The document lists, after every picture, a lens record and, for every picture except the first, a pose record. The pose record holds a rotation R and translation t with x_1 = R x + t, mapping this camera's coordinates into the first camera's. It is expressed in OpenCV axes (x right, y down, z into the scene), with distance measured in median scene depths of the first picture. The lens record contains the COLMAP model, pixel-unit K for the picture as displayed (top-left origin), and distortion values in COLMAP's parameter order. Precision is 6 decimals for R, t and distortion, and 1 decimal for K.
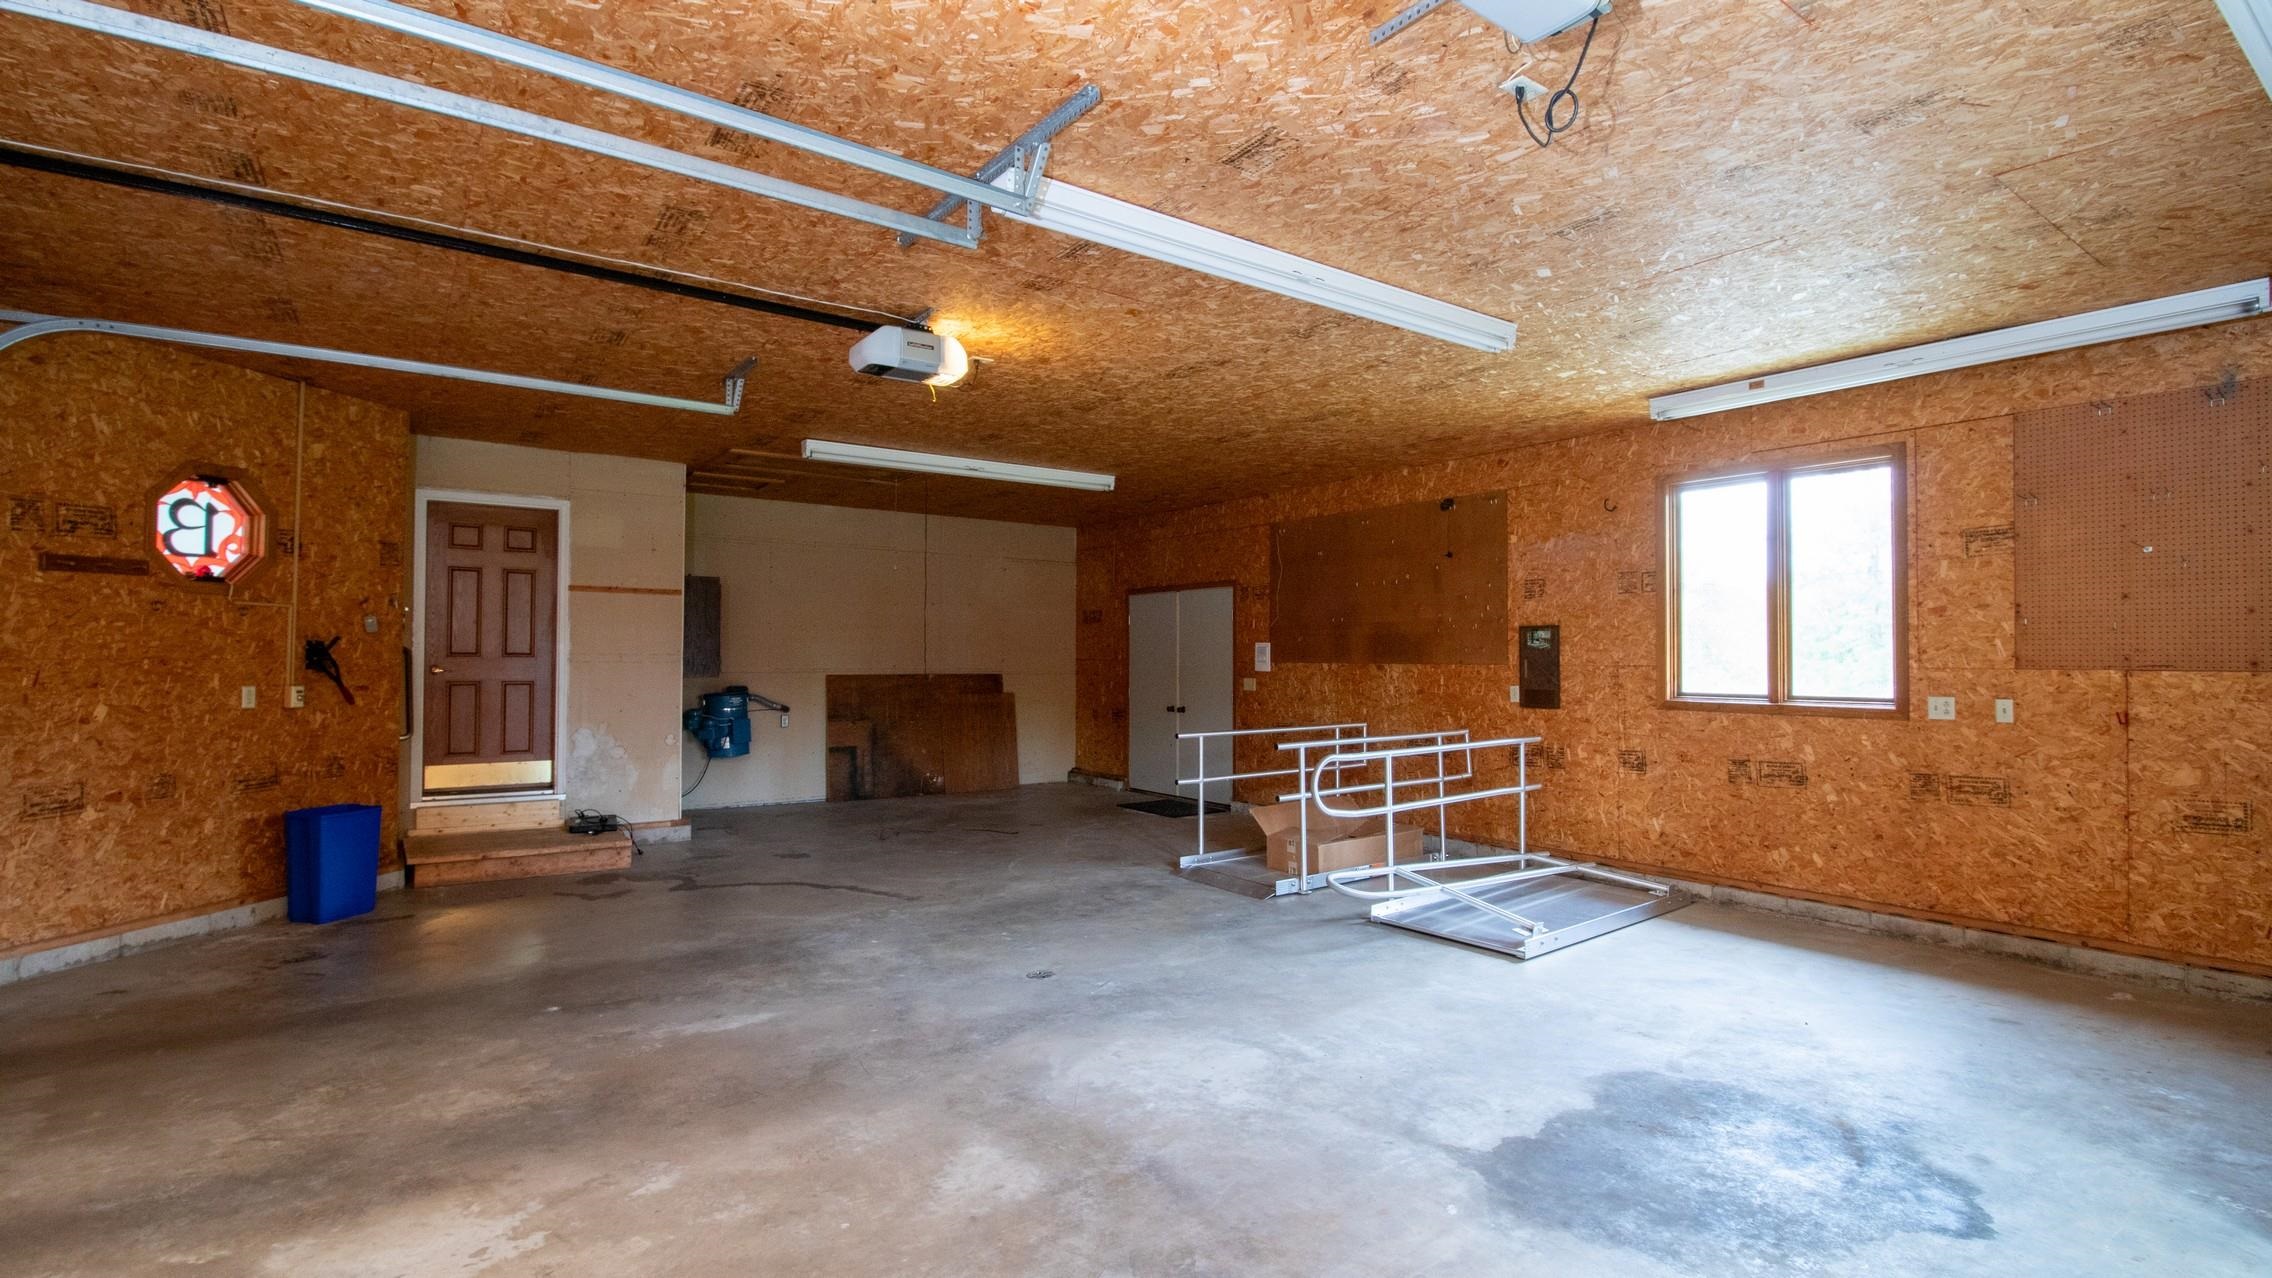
lens RADIAL K [[1064.2, 0, 1163.1], [0, 1064.2, 642.0], [0, 0, 1]] dist [0.002918, -0.012514]
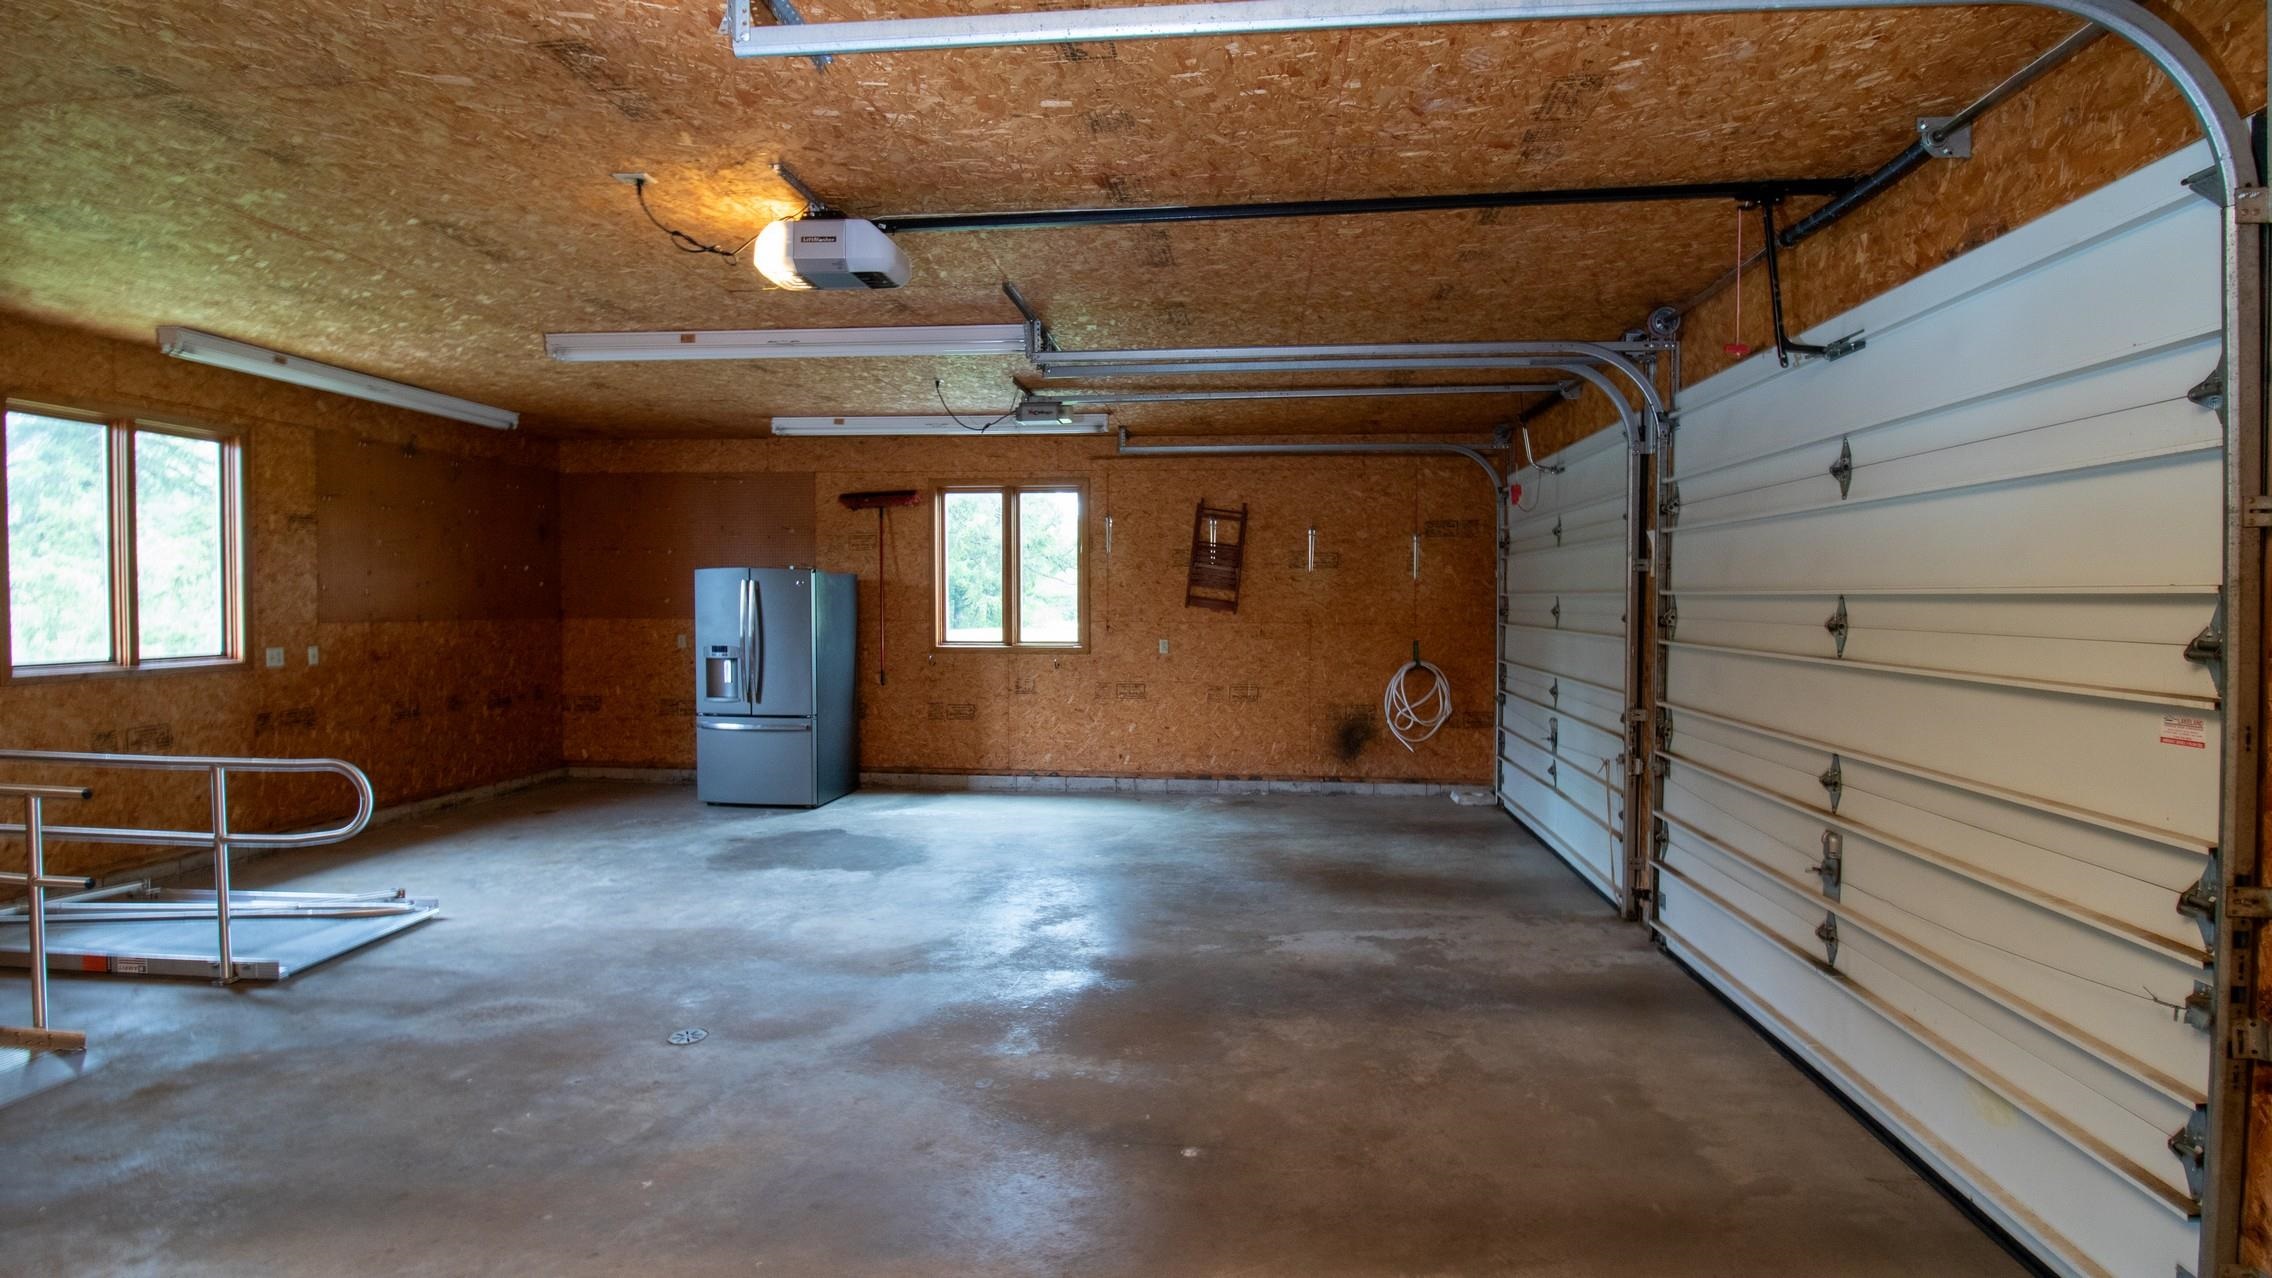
lens RADIAL K [[1064.2, 0, 1163.1], [0, 1064.2, 642.0], [0, 0, 1]] dist [0.002918, -0.012514]
pose [[-0.751019, -0.035519, 0.659325, -1.014011], [-0.018713, 0.999296, 0.032518, -0.016715], [-0.660016, 0.012083, -0.751154, 1.538235]]
